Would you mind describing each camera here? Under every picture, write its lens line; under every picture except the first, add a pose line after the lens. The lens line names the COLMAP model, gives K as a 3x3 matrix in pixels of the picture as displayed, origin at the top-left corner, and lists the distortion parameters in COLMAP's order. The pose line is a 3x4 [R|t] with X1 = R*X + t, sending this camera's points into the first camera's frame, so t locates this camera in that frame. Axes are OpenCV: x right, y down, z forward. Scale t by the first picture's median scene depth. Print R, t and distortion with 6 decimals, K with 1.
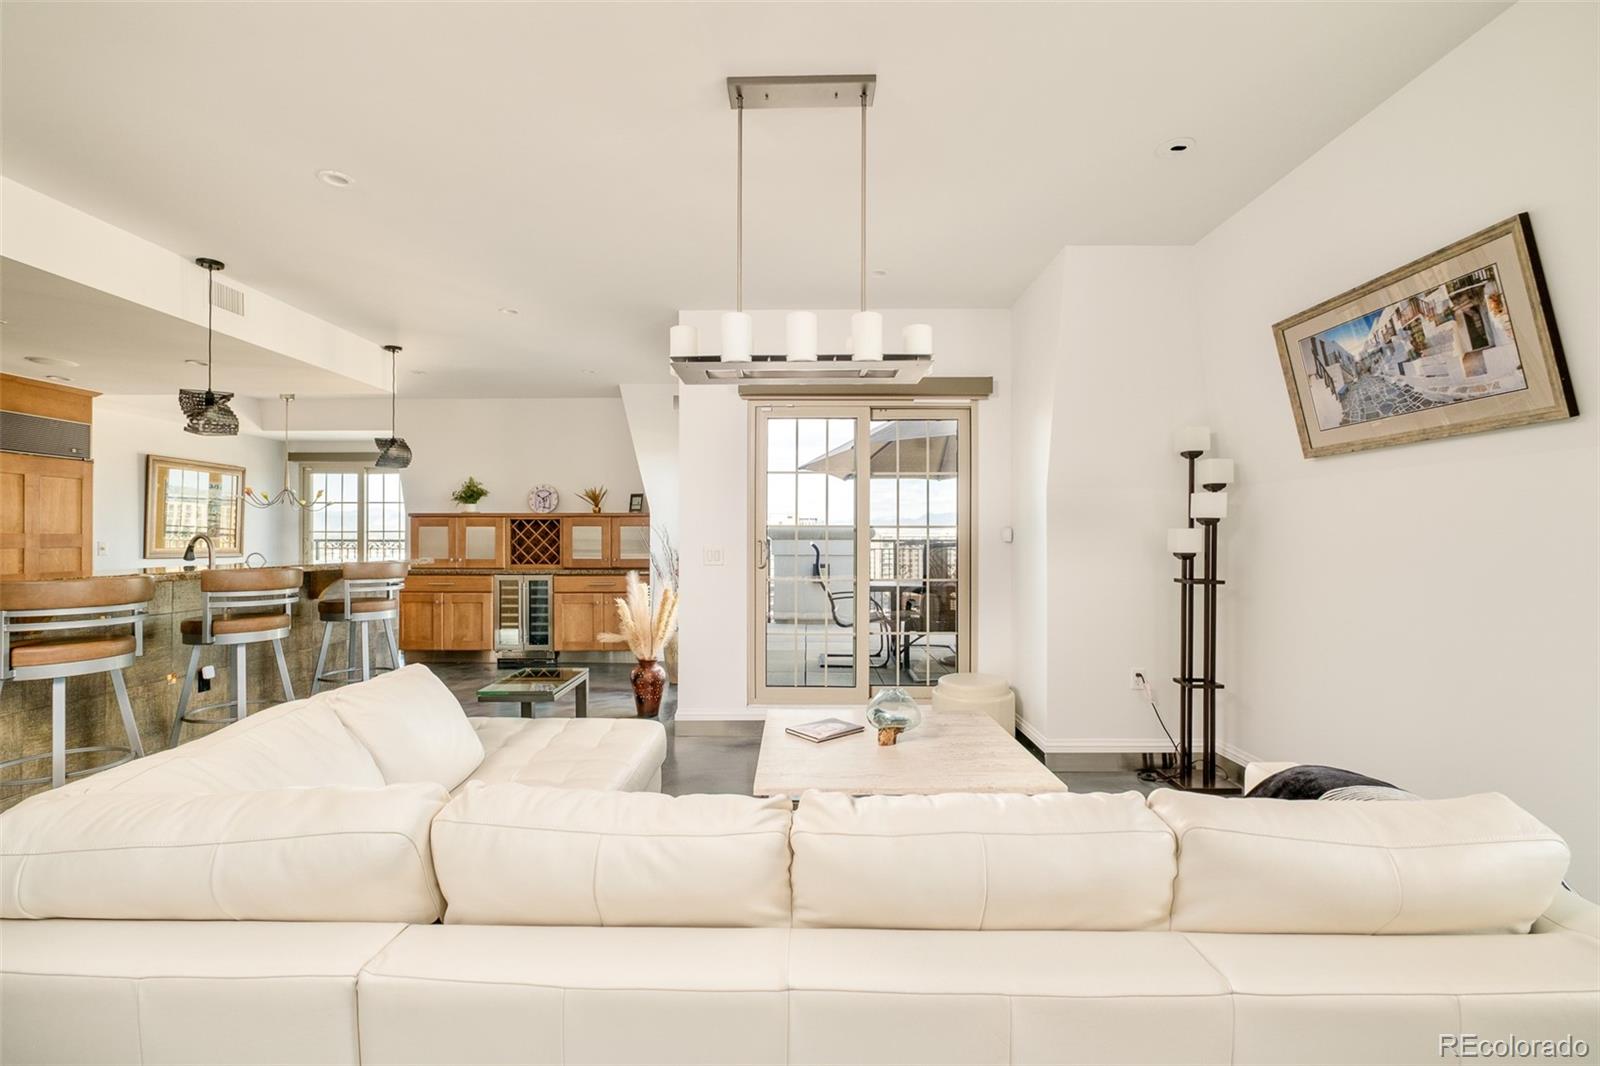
lens RADIAL K [[701.6, 0, 790.5], [0, 701.6, 532.1], [0, 0, 1]] dist [-0.002048, -0.000143]
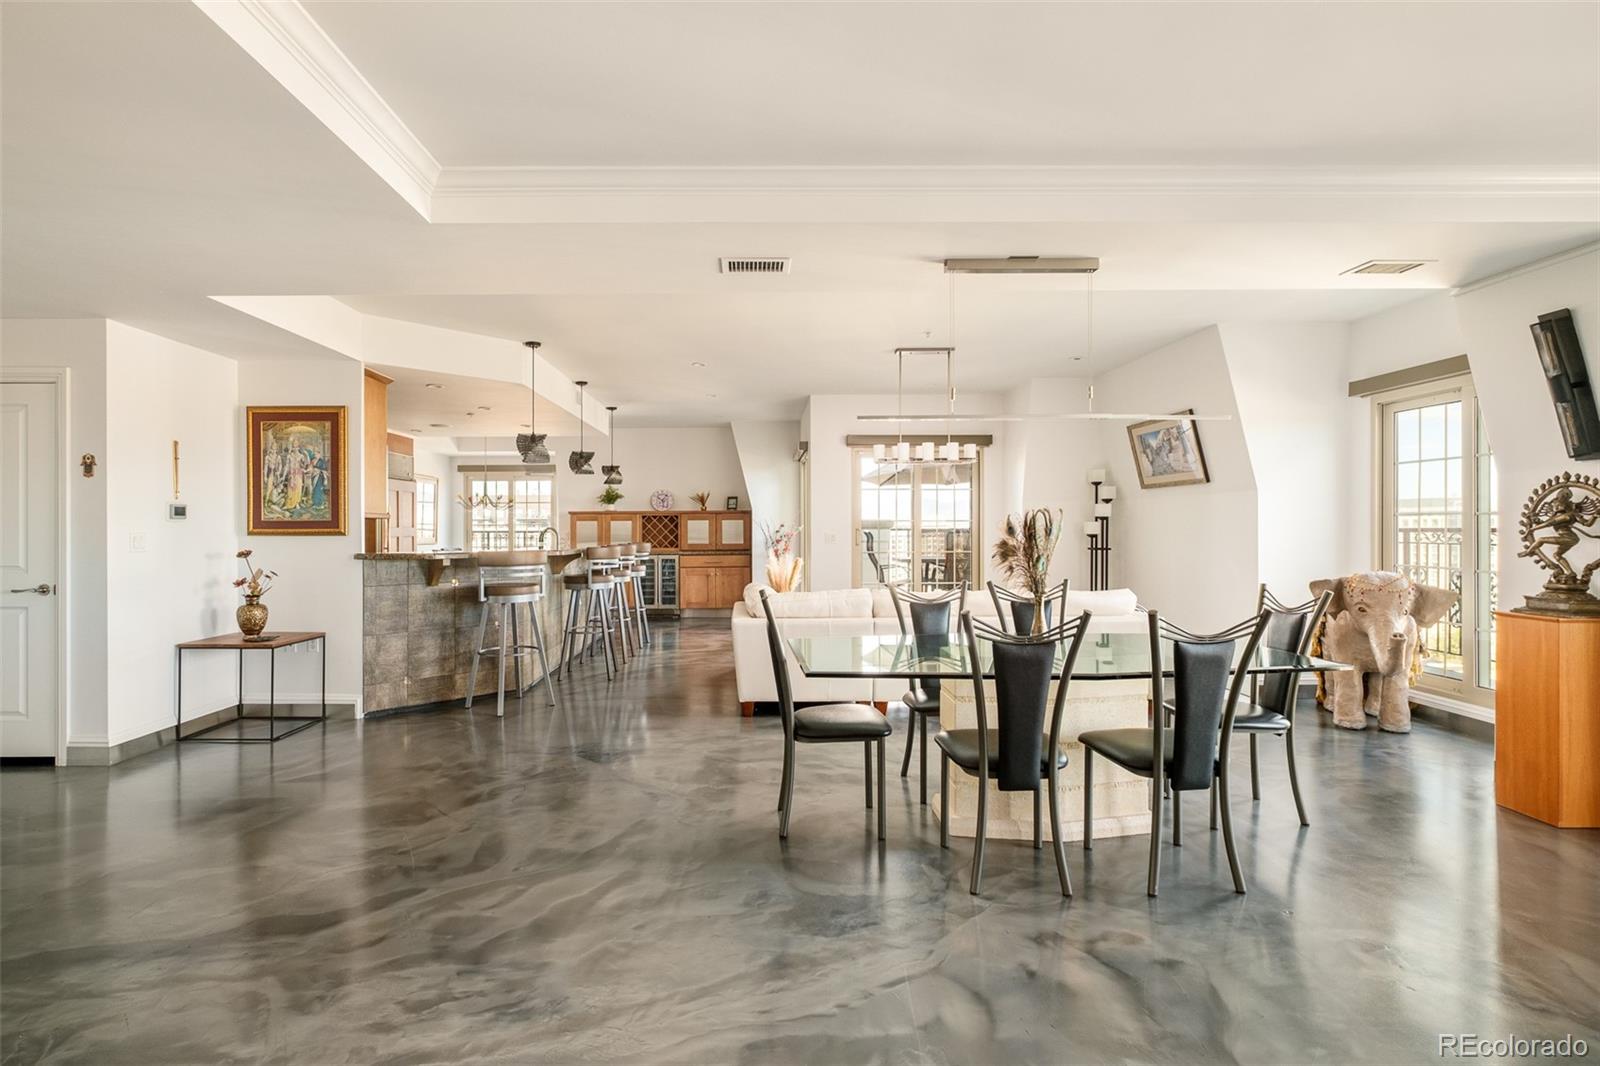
lens RADIAL K [[797.3, 0, 761.2], [0, 797.3, 530.3], [0, 0, 1]] dist [-0.000294, 0.000192]
pose [[0.999706, -0.004245, 0.023858, -0.415024], [0.004018, 0.999946, 0.009546, -0.006419], [-0.023897, -0.009448, 0.999670, -1.204379]]
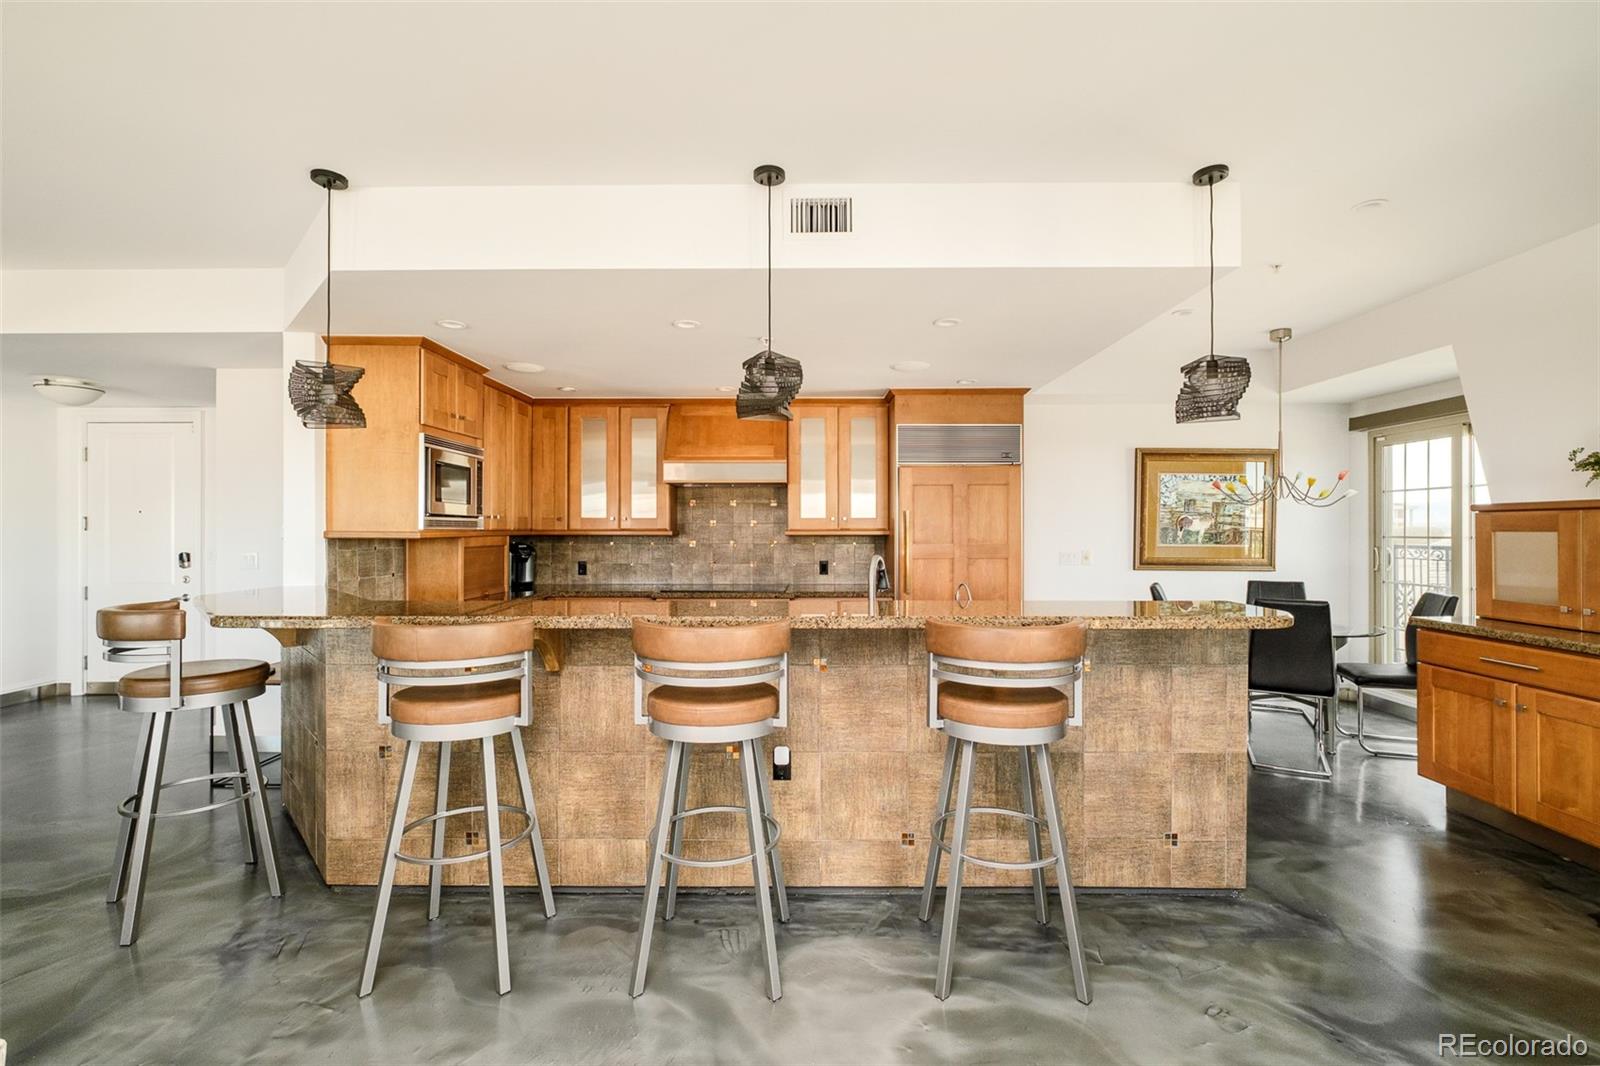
lens RADIAL K [[701.6, 0, 814.3], [0, 701.6, 525.7], [0, 0, 1]] dist [-0.002048, -0.000143]
pose [[0.027668, -0.002760, -0.999613, -0.131526], [0.009202, 0.999955, -0.002506, -0.031804], [0.999575, -0.009129, 0.027692, 1.076914]]
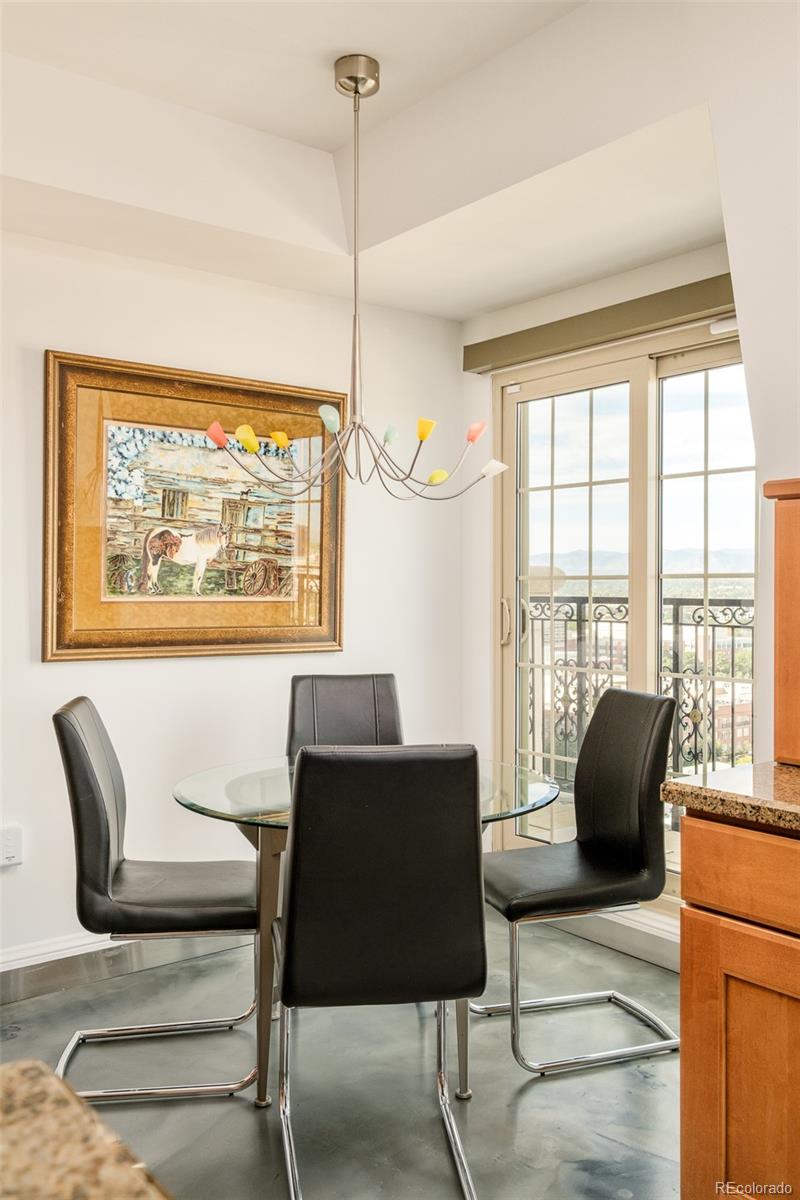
lens RADIAL K [[1022.4, 0, 402.3], [0, 1022.4, 595.9], [0, 0, 1]] dist [-0.029036, -0.002769]
pose [[0.626796, 0.009448, -0.779126, -0.795007], [0.007722, 0.999802, 0.018336, -0.001716], [0.779145, -0.017509, 0.626599, 1.527331]]
